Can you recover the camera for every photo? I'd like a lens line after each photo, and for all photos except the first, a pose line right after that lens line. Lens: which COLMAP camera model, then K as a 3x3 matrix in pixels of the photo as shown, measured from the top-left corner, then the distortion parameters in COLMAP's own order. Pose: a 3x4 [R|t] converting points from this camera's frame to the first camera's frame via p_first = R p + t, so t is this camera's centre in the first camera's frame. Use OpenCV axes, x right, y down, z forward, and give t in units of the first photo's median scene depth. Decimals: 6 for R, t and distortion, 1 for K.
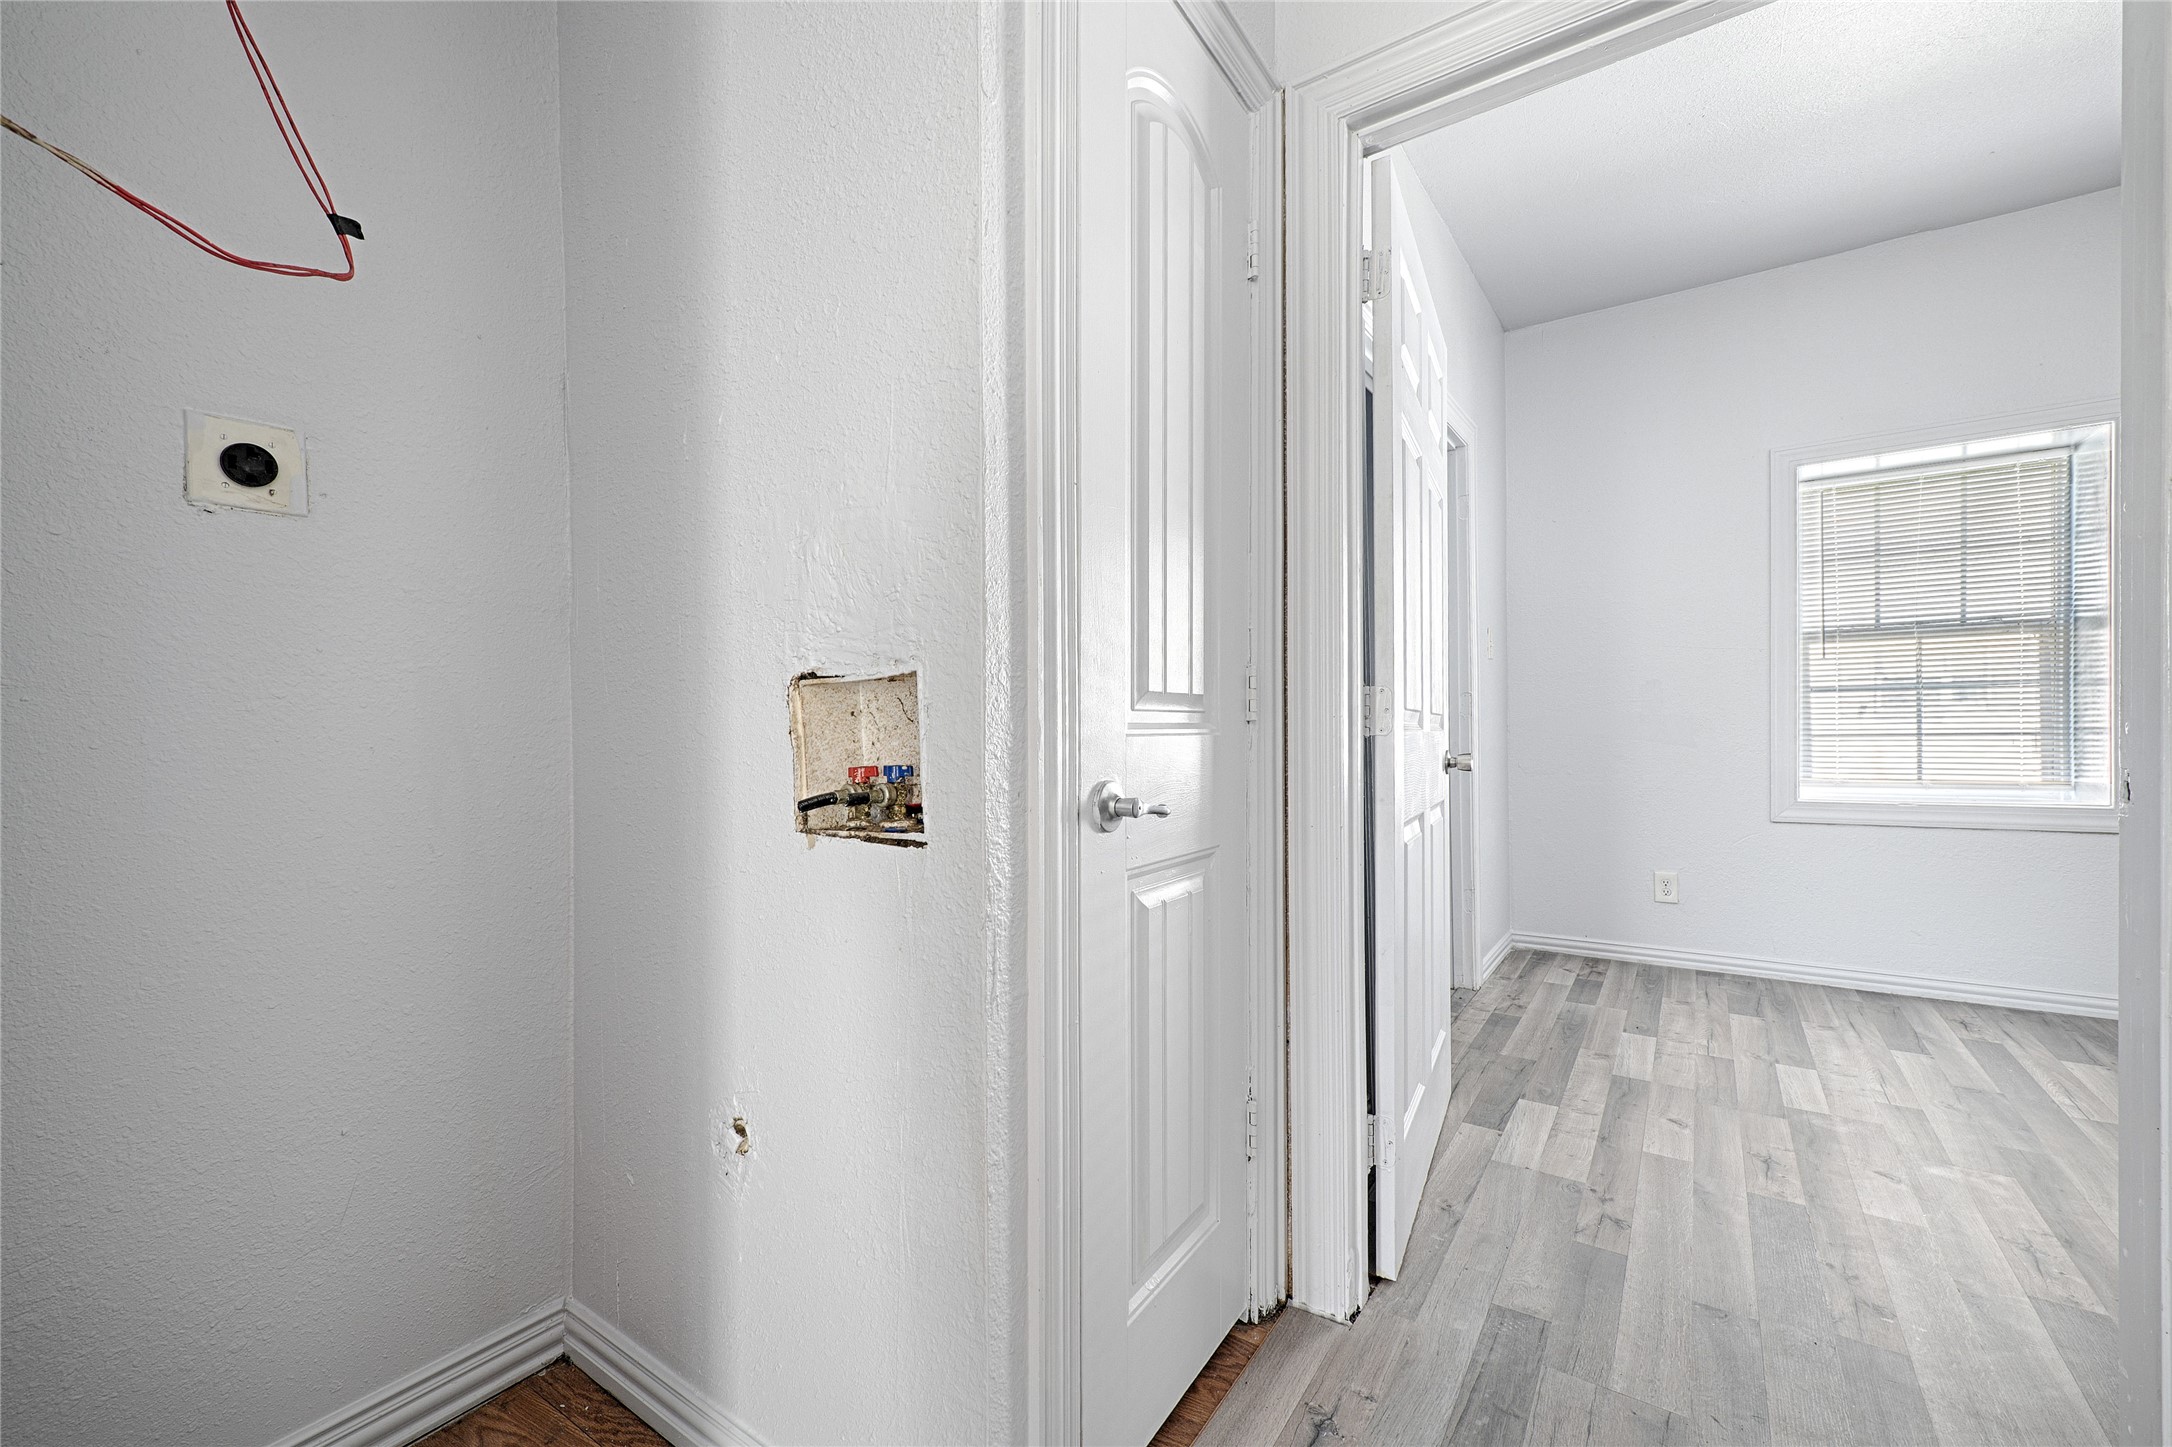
lens RADIAL K [[879.5, 0, 1086.0], [0, 879.5, 723.5], [0, 0, 1]] dist [0.003267, -0.000517]
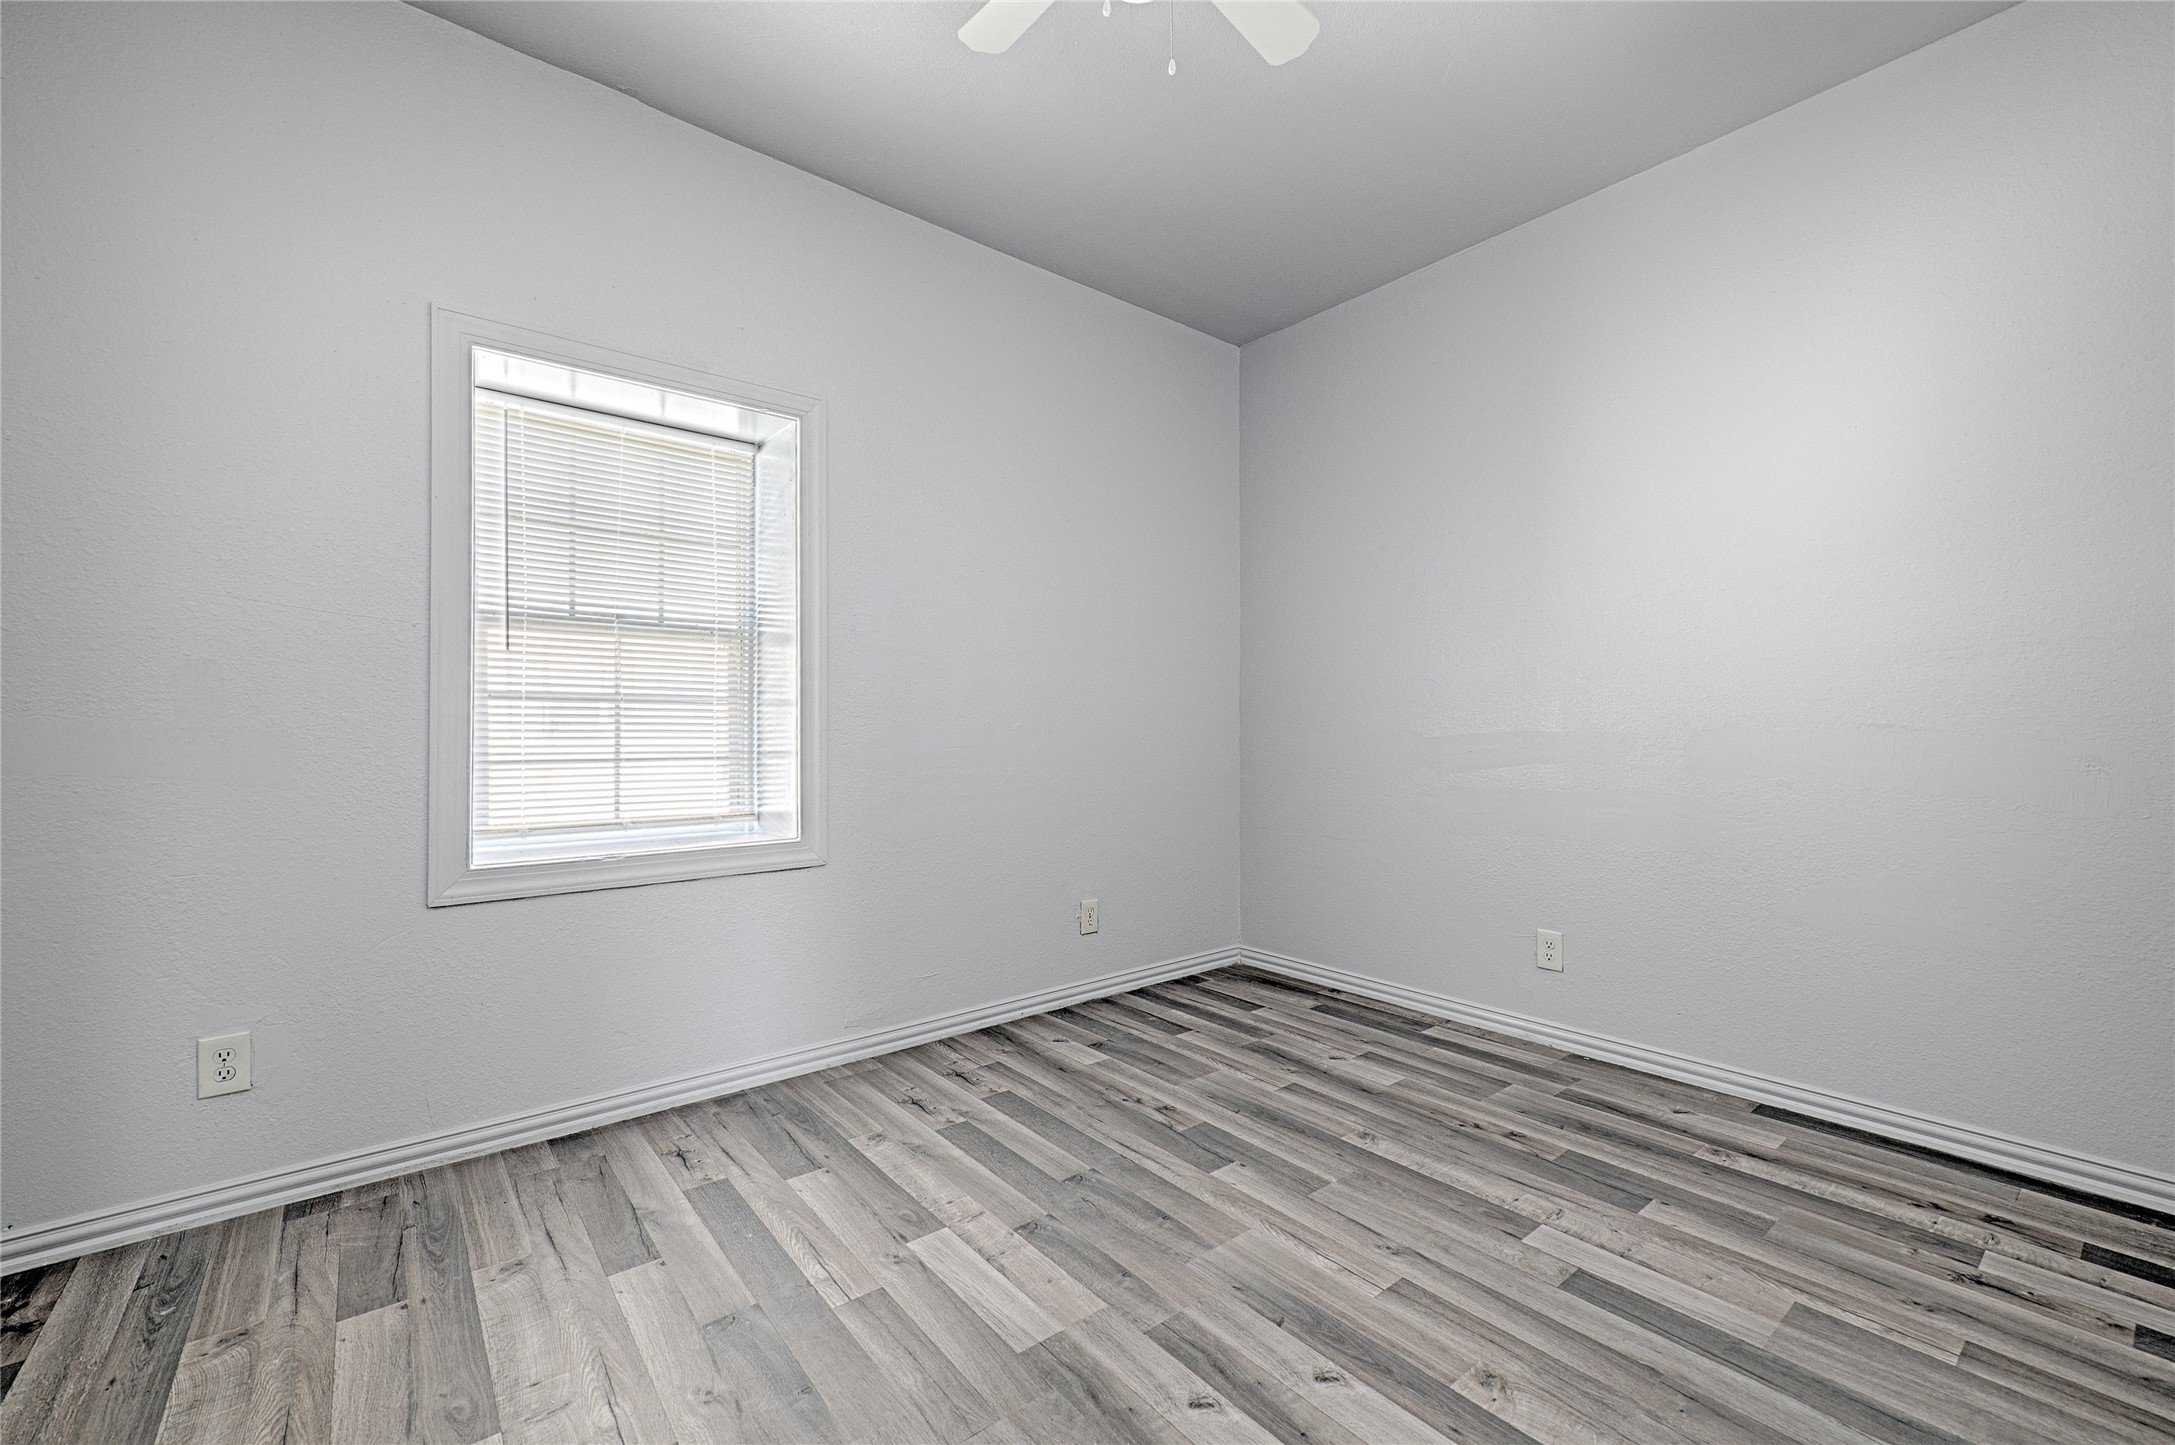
lens RADIAL K [[867.8, 0, 1086.9], [0, 867.8, 741.5], [0, 0, 1]] dist [-0.000086, 0.000037]
pose [[0.266586, 0.004427, 0.963801, 0.349495], [-0.007795, 0.999967, -0.002437, -0.006180], [-0.963780, -0.006864, 0.266612, 0.437497]]
